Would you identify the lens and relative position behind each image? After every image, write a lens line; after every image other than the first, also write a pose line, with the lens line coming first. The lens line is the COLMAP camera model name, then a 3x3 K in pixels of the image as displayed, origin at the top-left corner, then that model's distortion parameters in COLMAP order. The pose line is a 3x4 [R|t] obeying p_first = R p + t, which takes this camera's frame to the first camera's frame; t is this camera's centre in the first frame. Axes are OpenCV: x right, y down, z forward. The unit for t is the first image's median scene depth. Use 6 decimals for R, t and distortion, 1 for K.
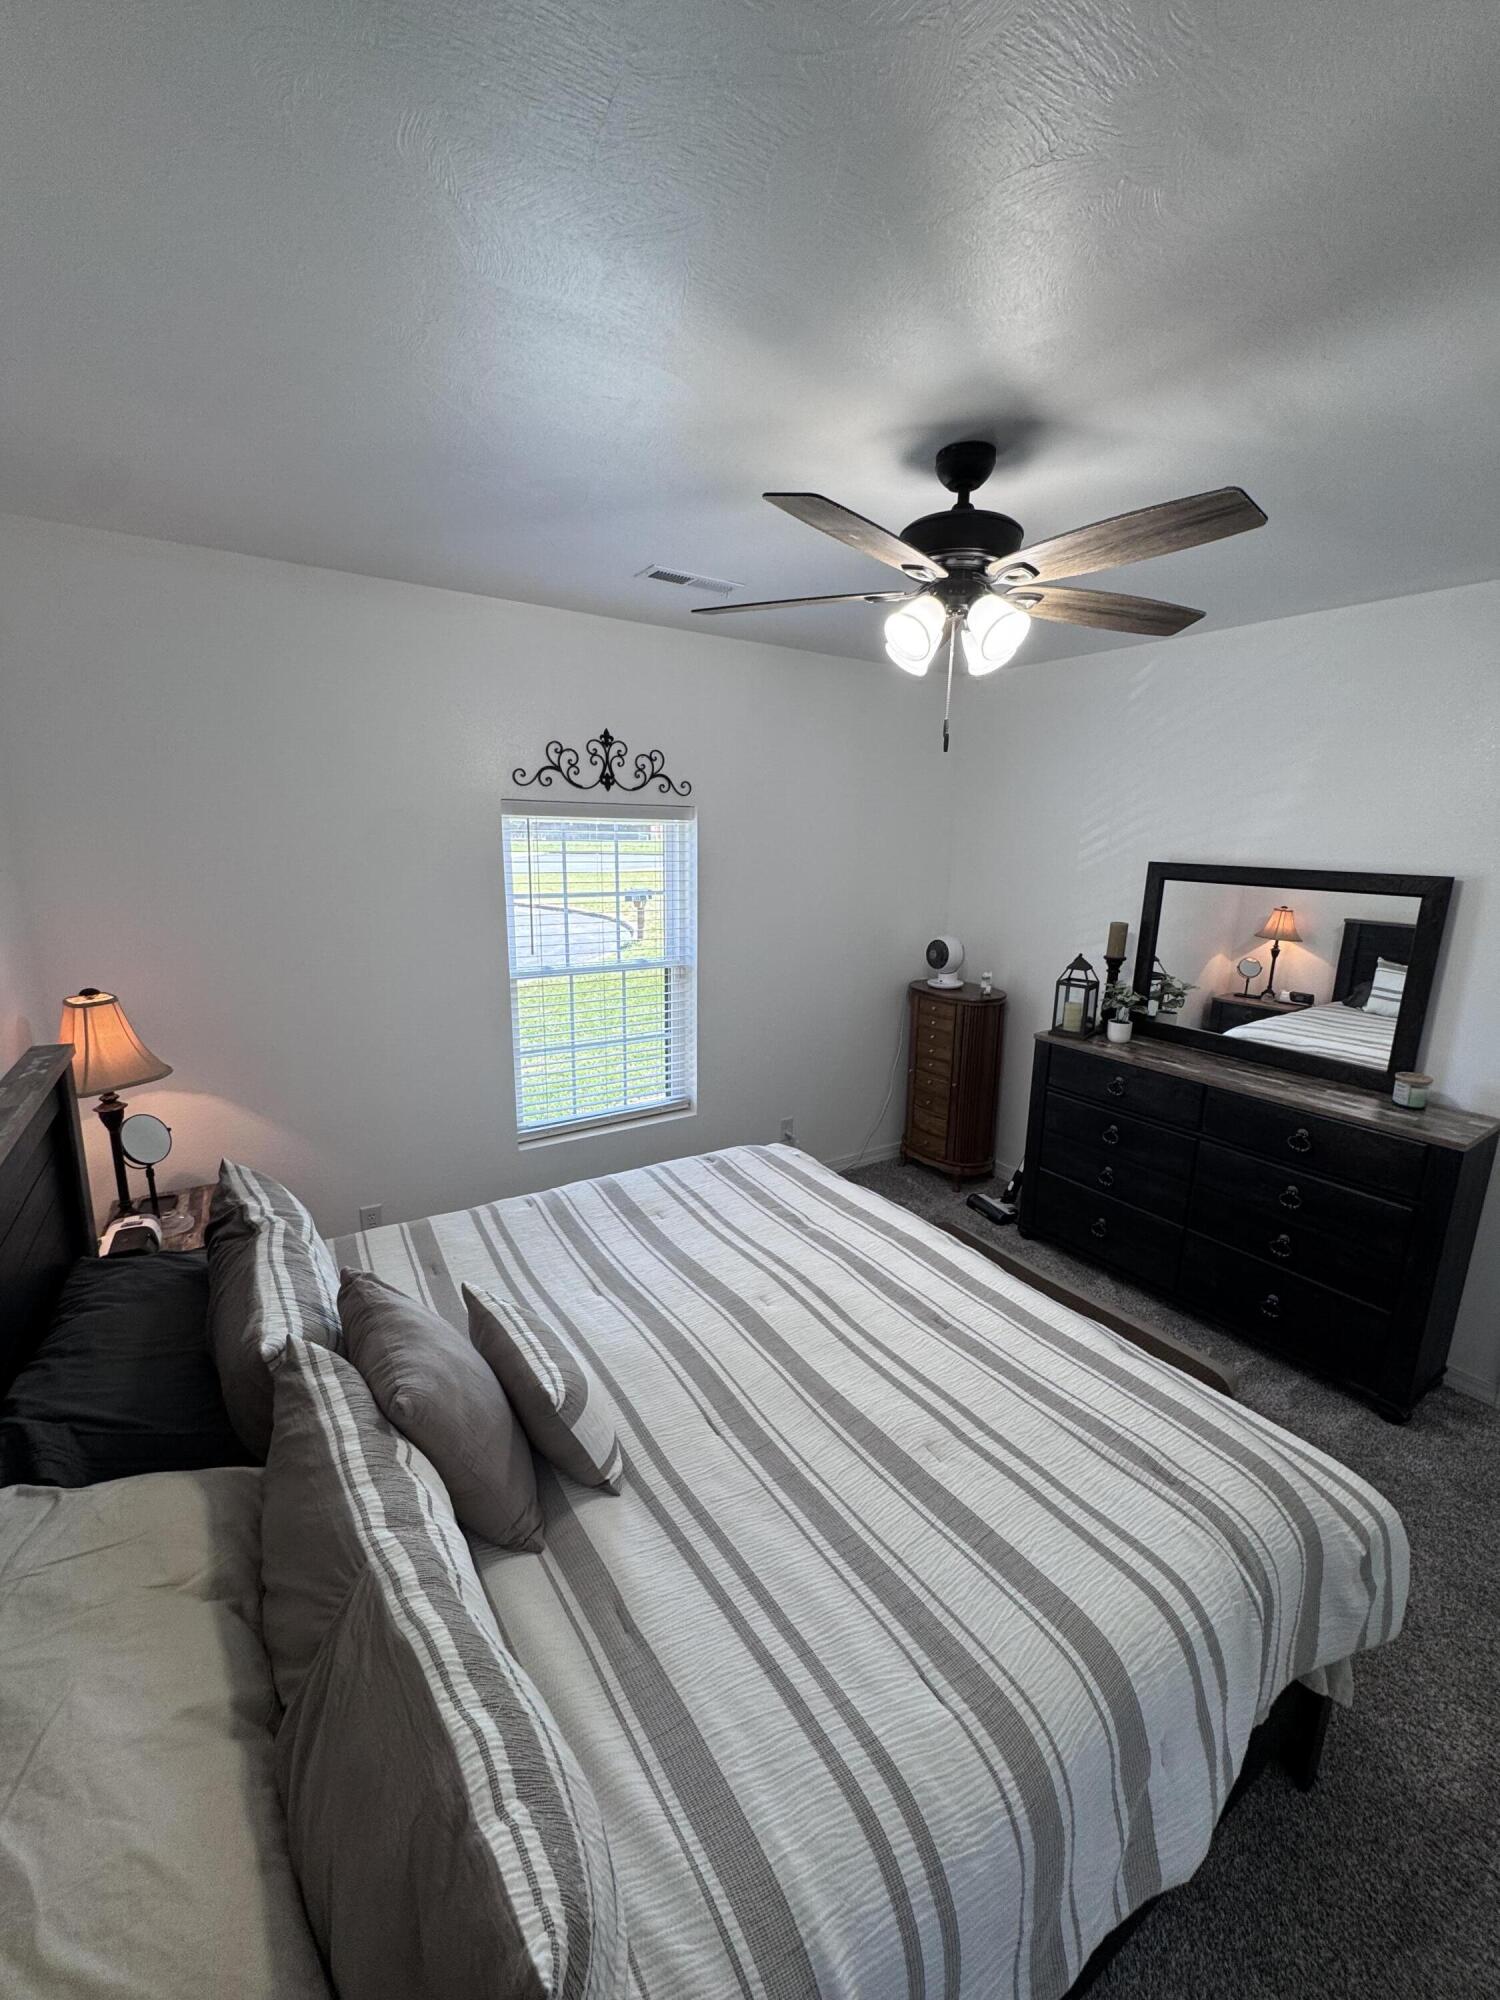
lens RADIAL K [[800.9, 0, 748.0], [0, 800.9, 1005.2], [0, 0, 1]] dist [-0.016472, -0.000147]
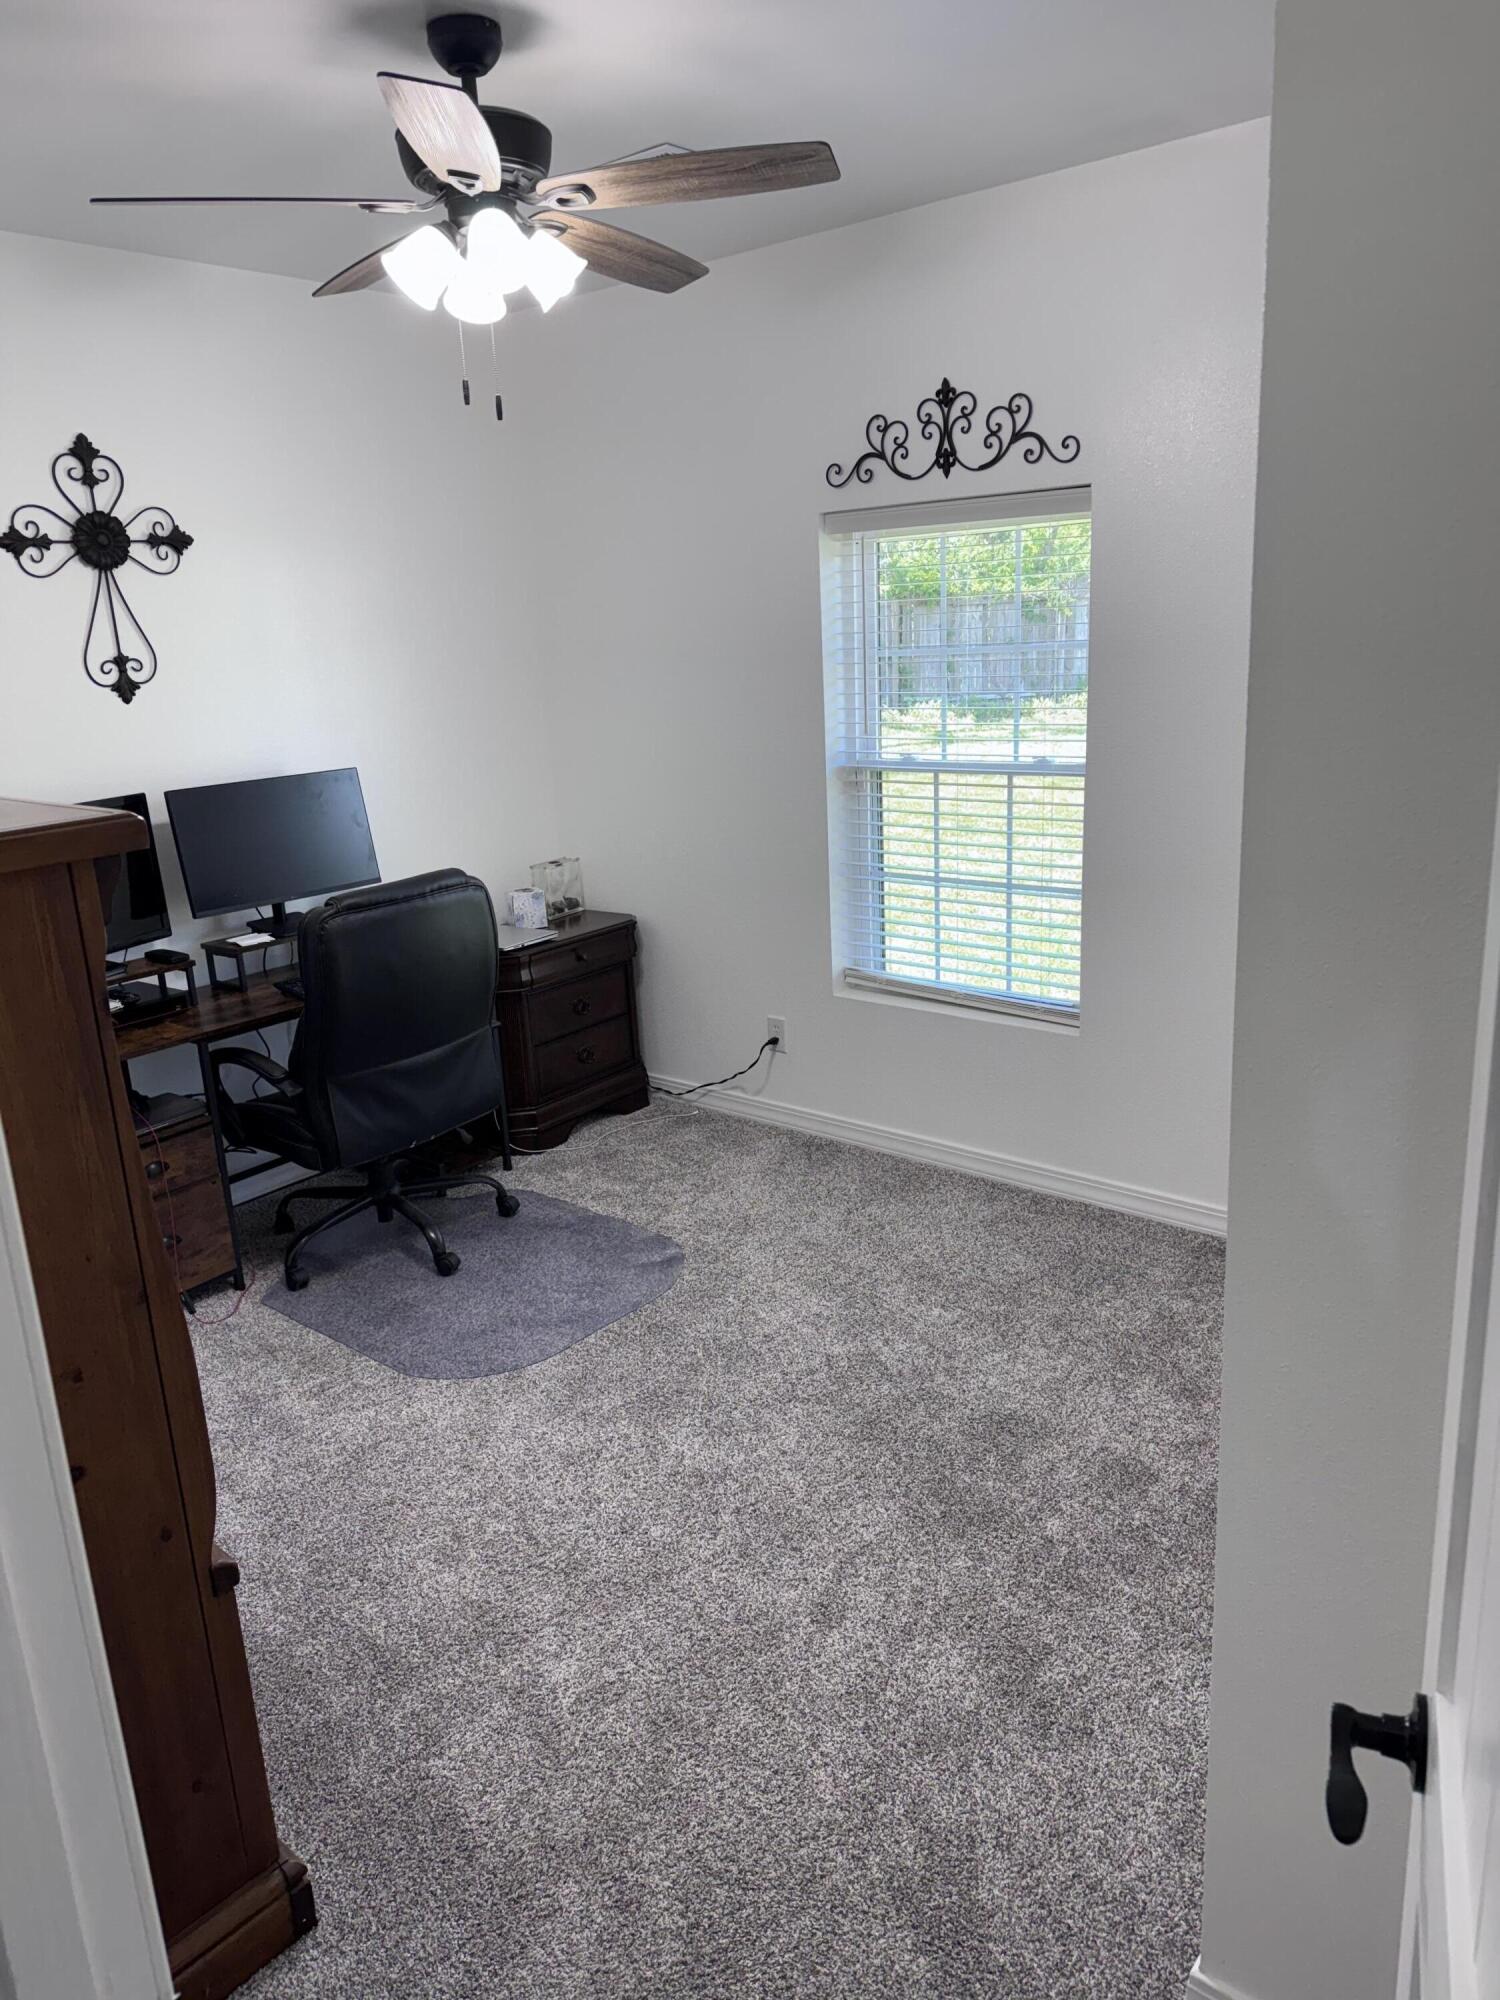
lens RADIAL K [[1412.4, 0, 734.0], [0, 1412.4, 980.7], [0, 0, 1]] dist [-0.006717, 0.001200]
pose [[0.288356, 0.217752, -0.932435, 0.917277], [-0.127450, 0.973862, 0.188012, -0.067926], [0.949003, 0.064624, 0.308571, 0.523645]]
